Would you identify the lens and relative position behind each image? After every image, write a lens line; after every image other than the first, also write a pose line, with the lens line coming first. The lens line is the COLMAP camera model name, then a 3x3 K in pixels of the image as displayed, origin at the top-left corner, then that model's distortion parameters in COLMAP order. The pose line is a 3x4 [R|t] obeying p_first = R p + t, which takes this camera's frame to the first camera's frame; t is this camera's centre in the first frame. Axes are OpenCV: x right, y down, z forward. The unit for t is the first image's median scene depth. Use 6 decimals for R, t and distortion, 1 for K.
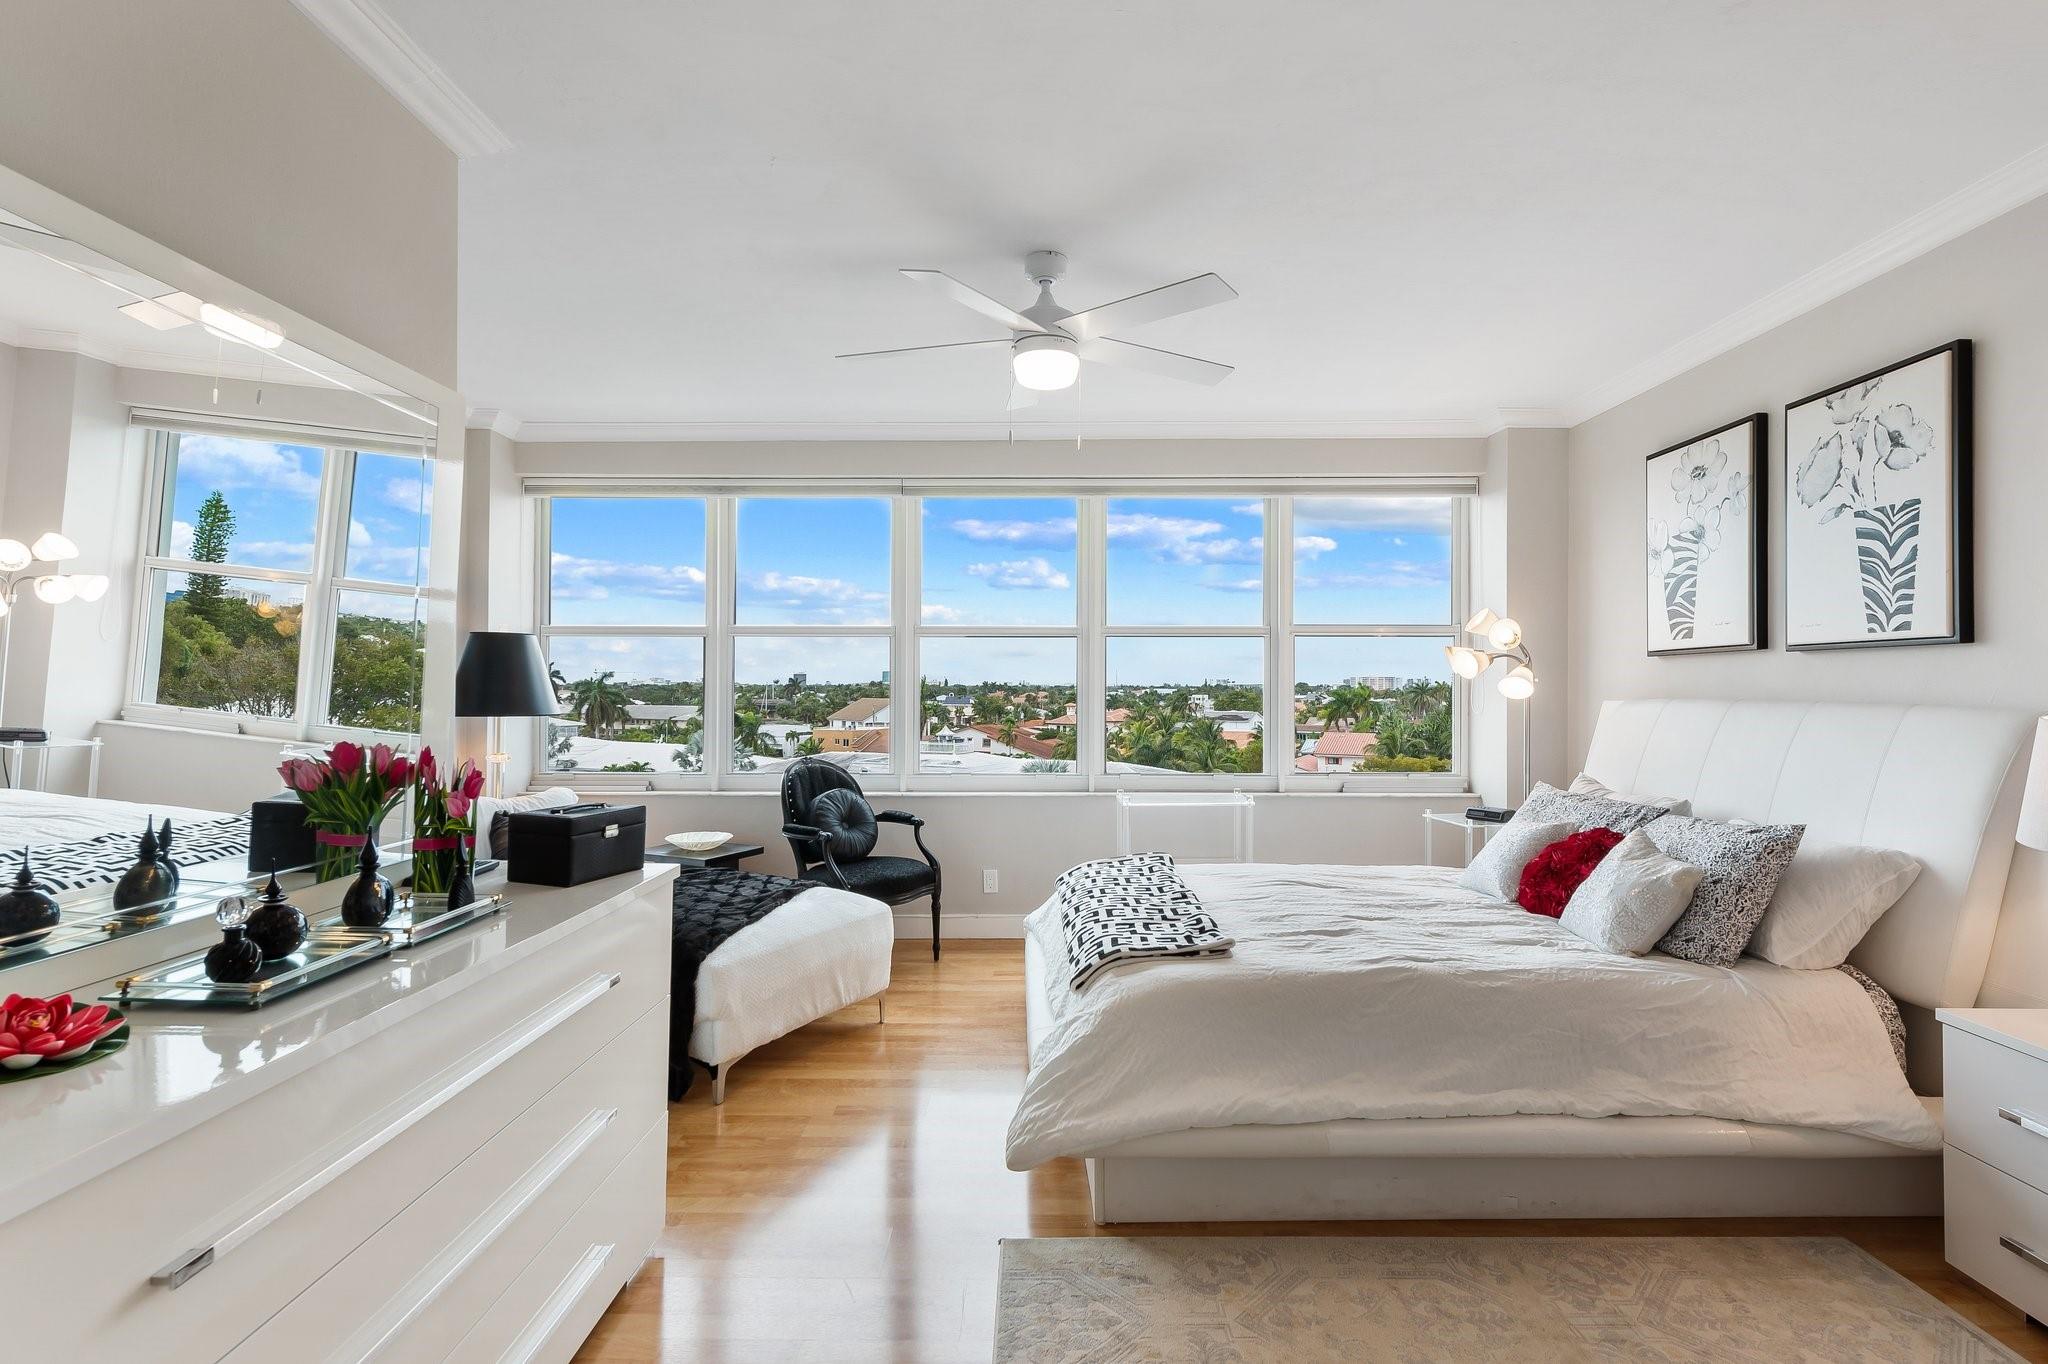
lens RADIAL K [[982.6, 0, 1045.9], [0, 982.6, 677.9], [0, 0, 1]] dist [0.009221, -0.001079]
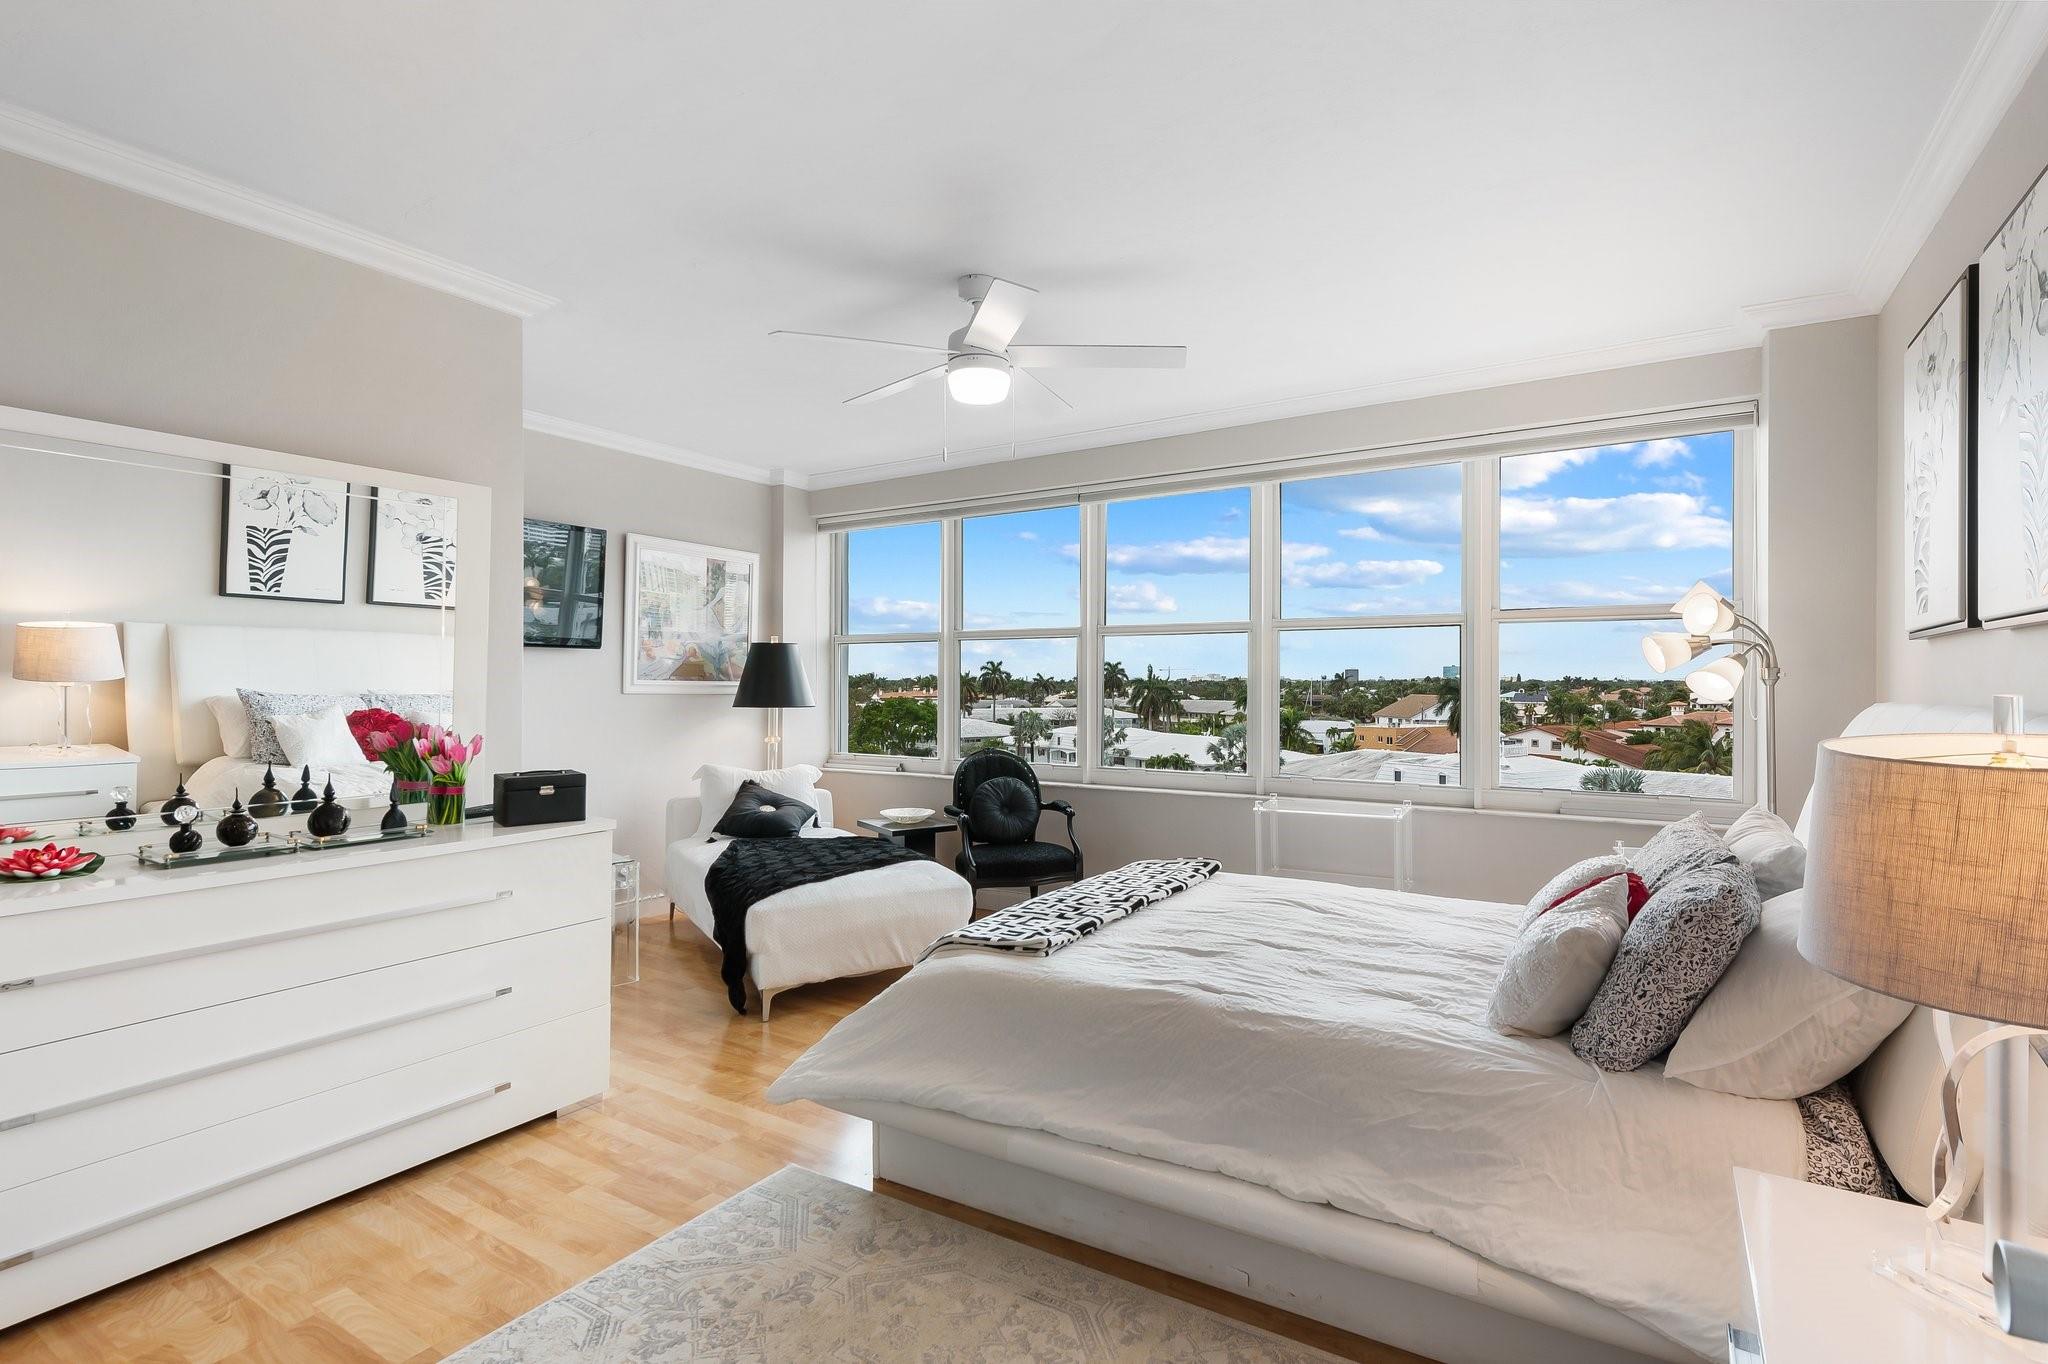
lens RADIAL K [[982.6, 0, 1028.7], [0, 982.6, 676.8], [0, 0, 1]] dist [0.009221, -0.001079]
pose [[0.848027, -0.004998, -0.529929, 0.586821], [0.006715, 0.999977, 0.001315, -0.001320], [0.529910, -0.004673, 0.848041, 0.123818]]
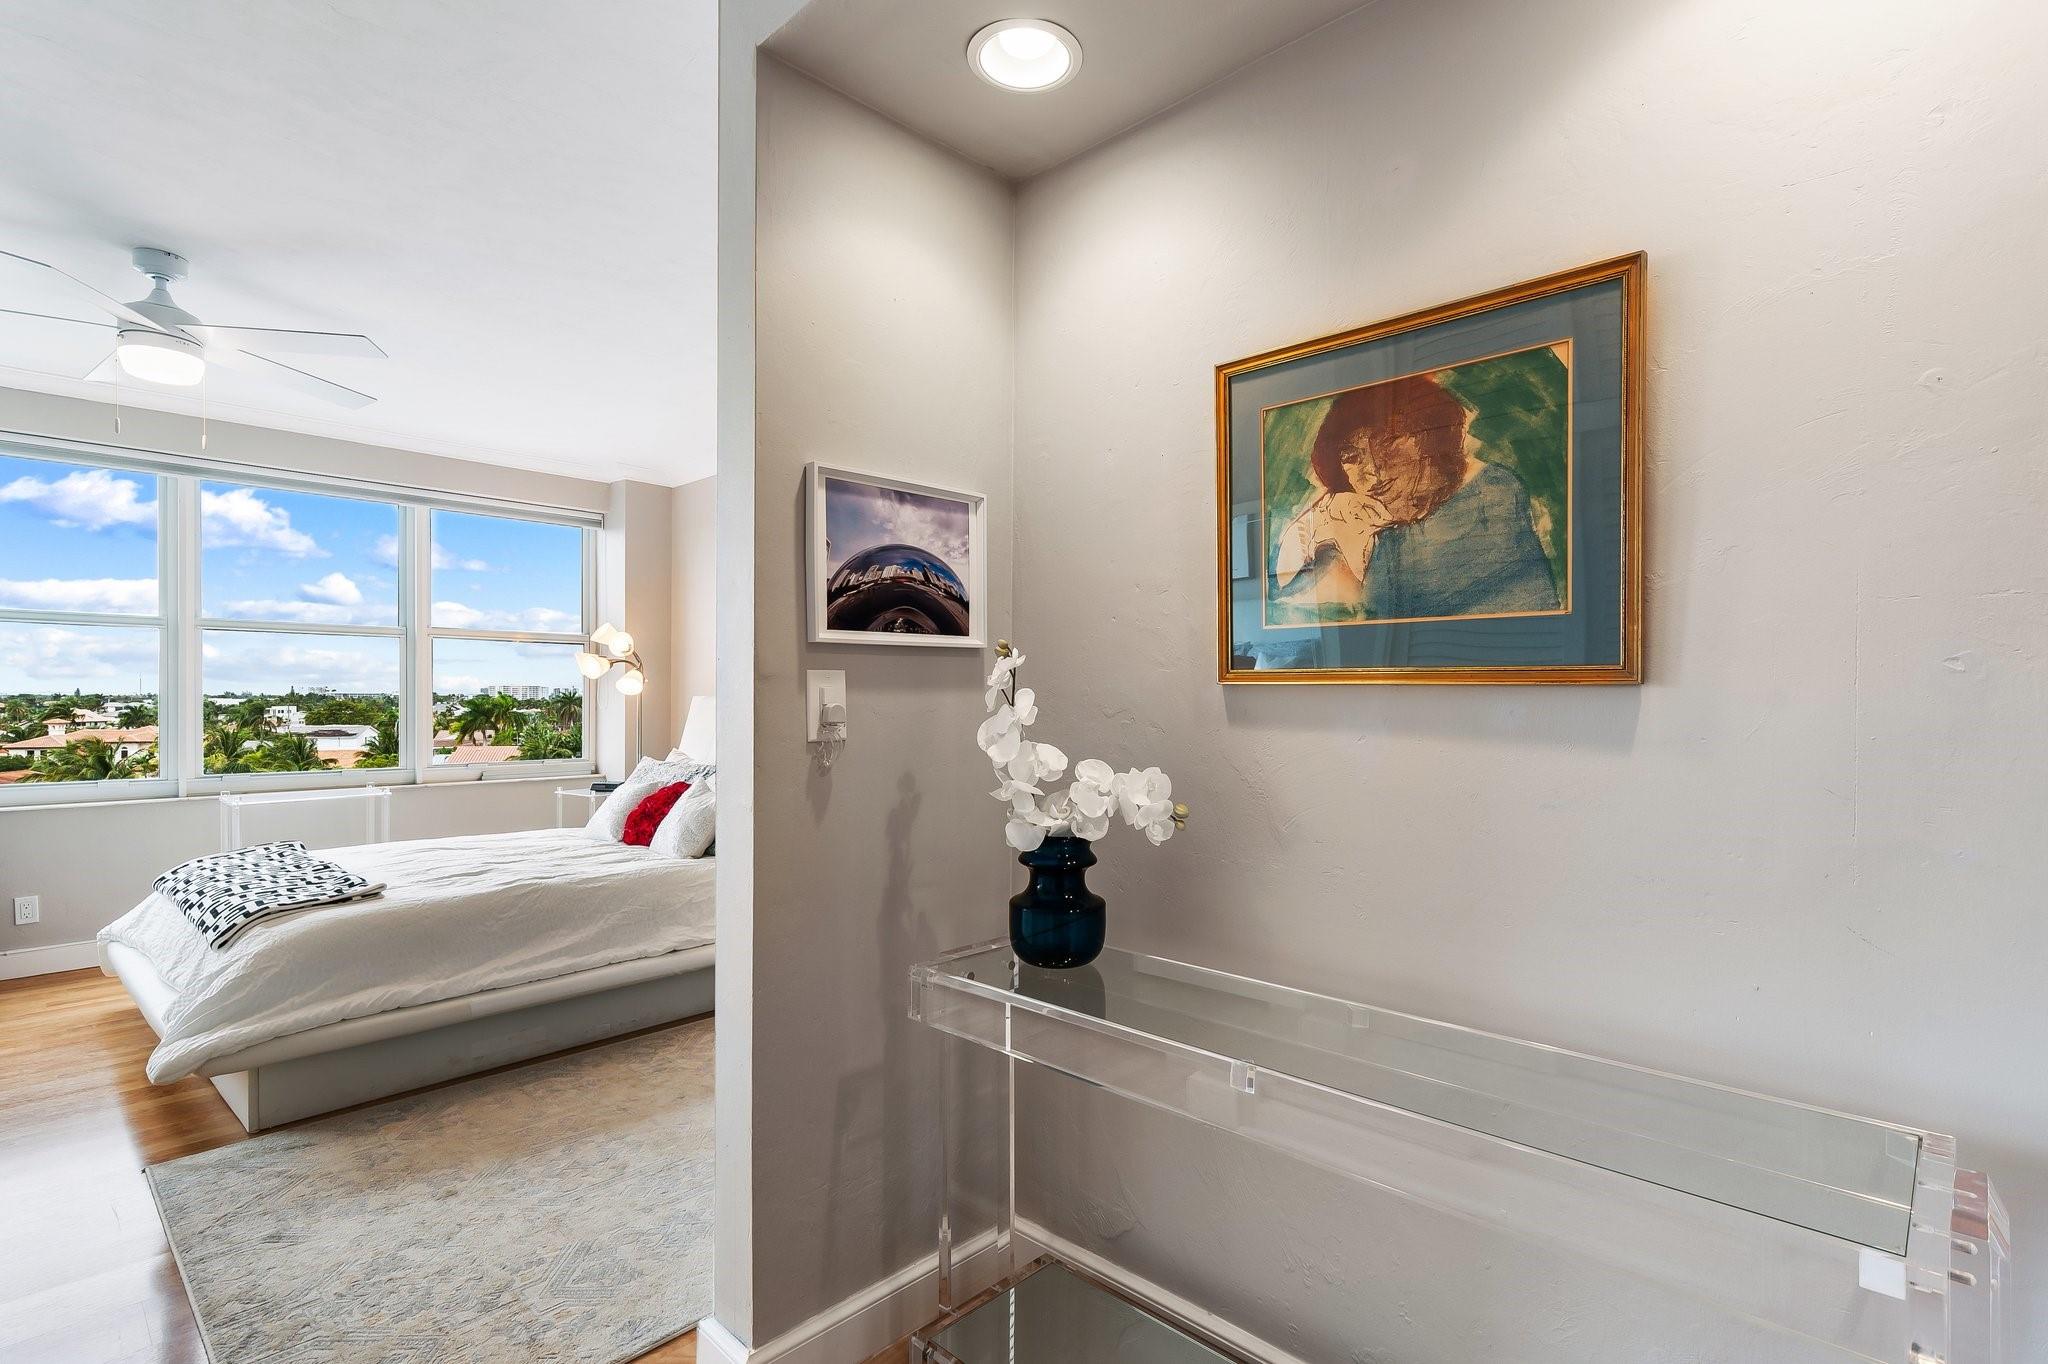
lens RADIAL K [[982.6, 0, 1029.3], [0, 982.6, 701.3], [0, 0, 1]] dist [0.009221, -0.001079]
pose [[0.695209, -0.002451, 0.718803, -0.112543], [-0.007617, 0.999913, 0.010776, 0.015753], [-0.718767, -0.012966, 0.695130, -0.360970]]
